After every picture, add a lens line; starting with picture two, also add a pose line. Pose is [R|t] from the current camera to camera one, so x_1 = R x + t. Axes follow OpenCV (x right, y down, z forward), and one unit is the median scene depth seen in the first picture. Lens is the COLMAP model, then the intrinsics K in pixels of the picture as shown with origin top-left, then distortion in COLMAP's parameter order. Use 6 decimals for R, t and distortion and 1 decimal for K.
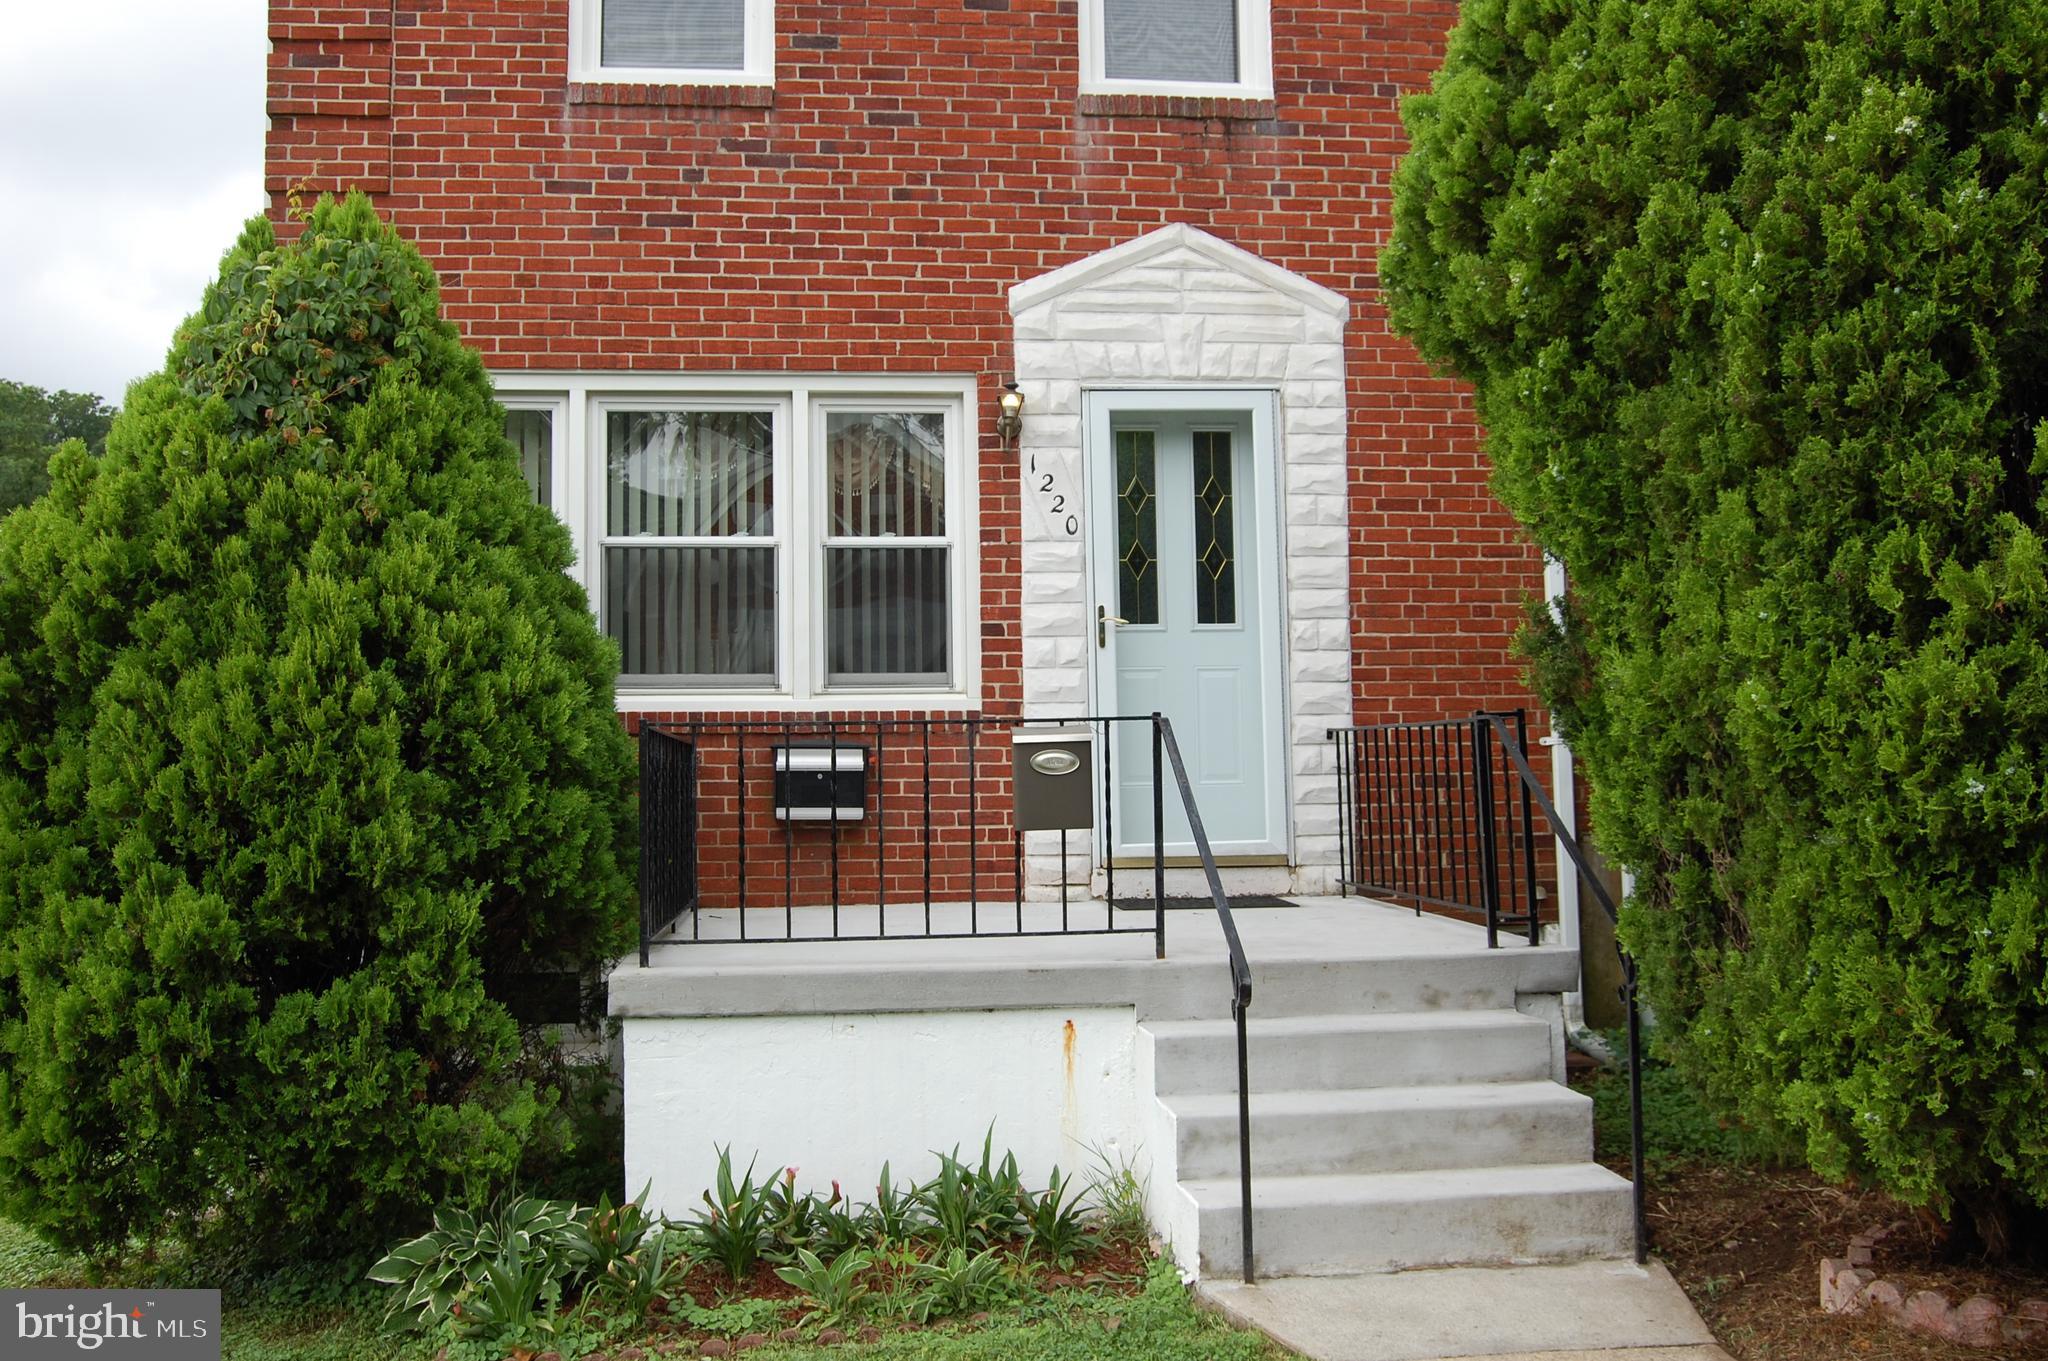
lens RADIAL K [[1891.6, 0, 1024.0], [0, 1891.6, 680.5], [0, 0, 1]] dist [-0.073306, 0.000133]
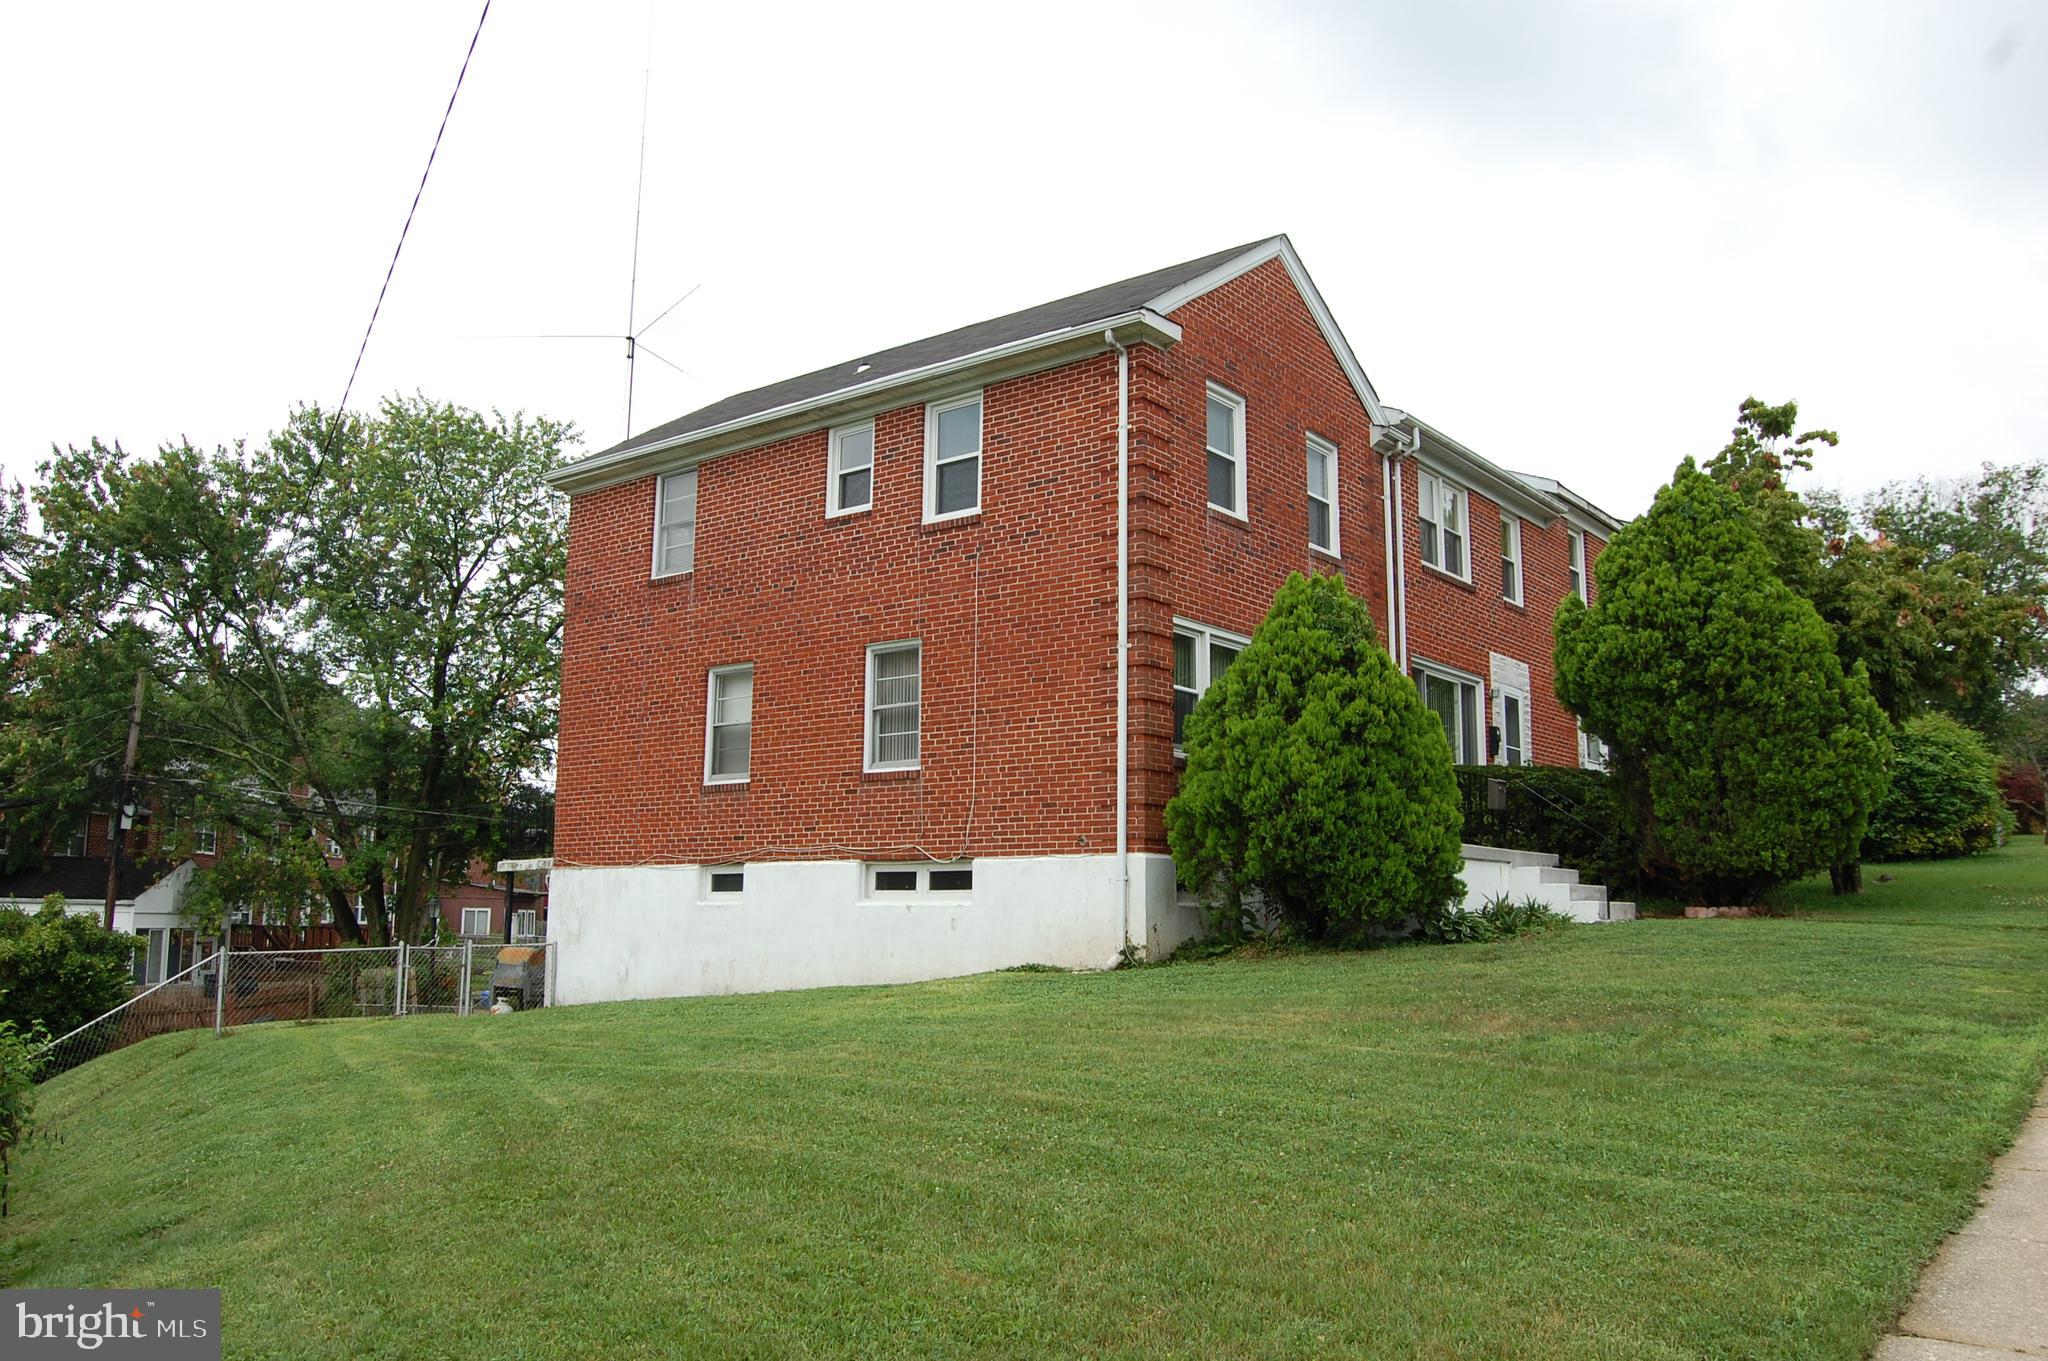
lens RADIAL K [[1591.7, 0, 1024.0], [0, 1591.7, 680.5], [0, 0, 1]] dist [-0.092987, 0.039652]
pose [[0.706165, 0.128532, 0.696284, -1.790595], [-0.057660, 0.990558, -0.124375, 0.173980], [-0.705696, 0.047682, 0.706909, -0.283888]]
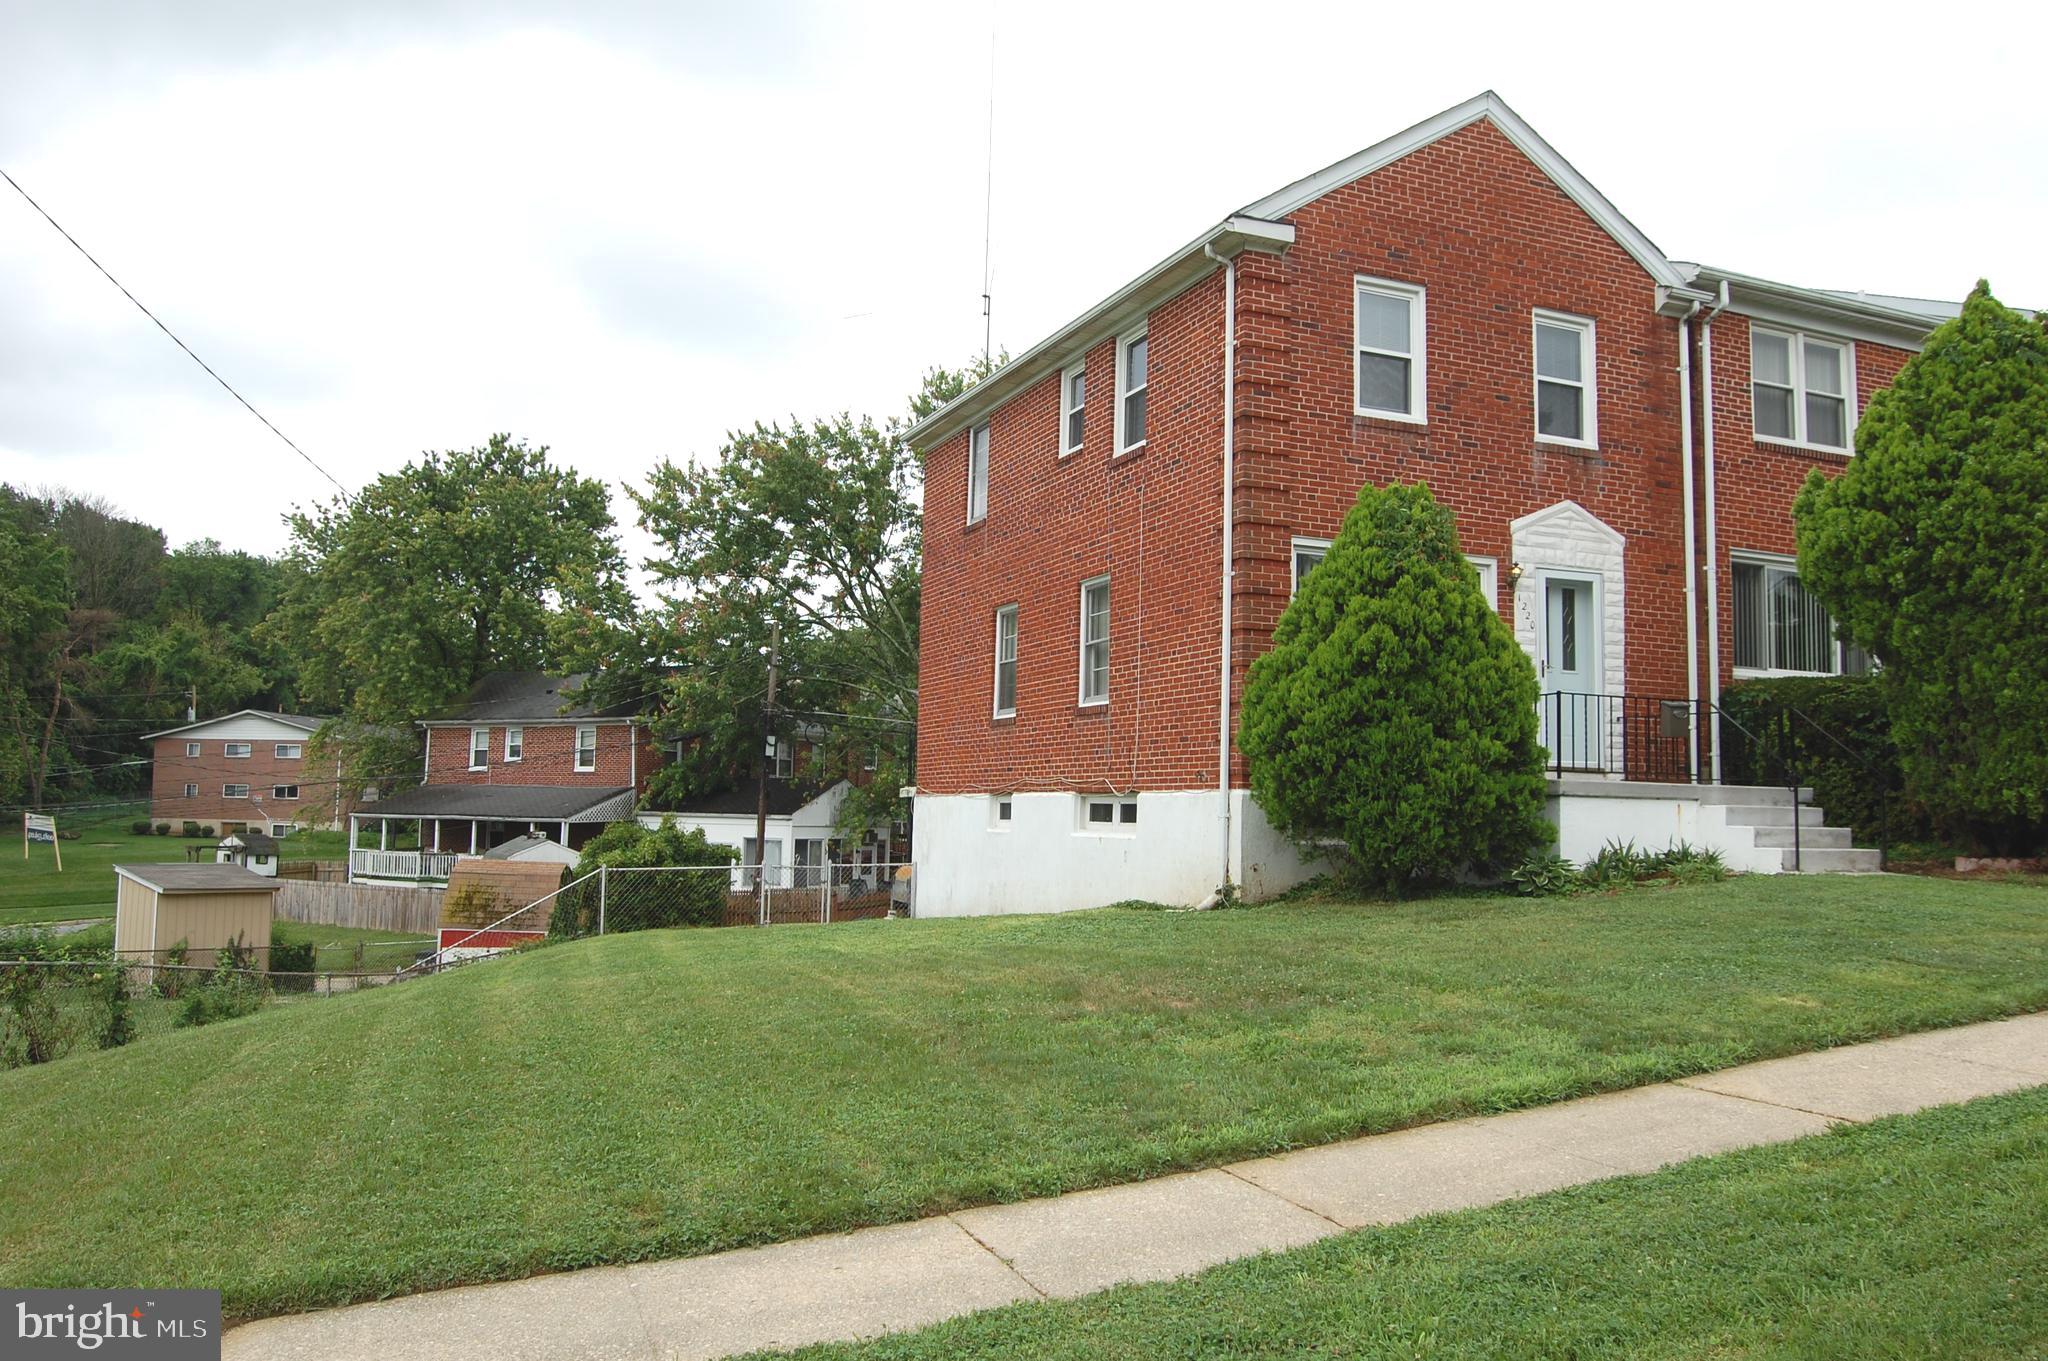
lens RADIAL K [[1591.7, 0, 1024.0], [0, 1591.7, 680.5], [0, 0, 1]] dist [-0.092987, 0.039652]
pose [[0.961156, 0.059236, 0.269574, -1.100094], [-0.051273, 0.998018, -0.036491, 0.090328], [-0.271201, 0.021252, 0.962288, -0.712381]]
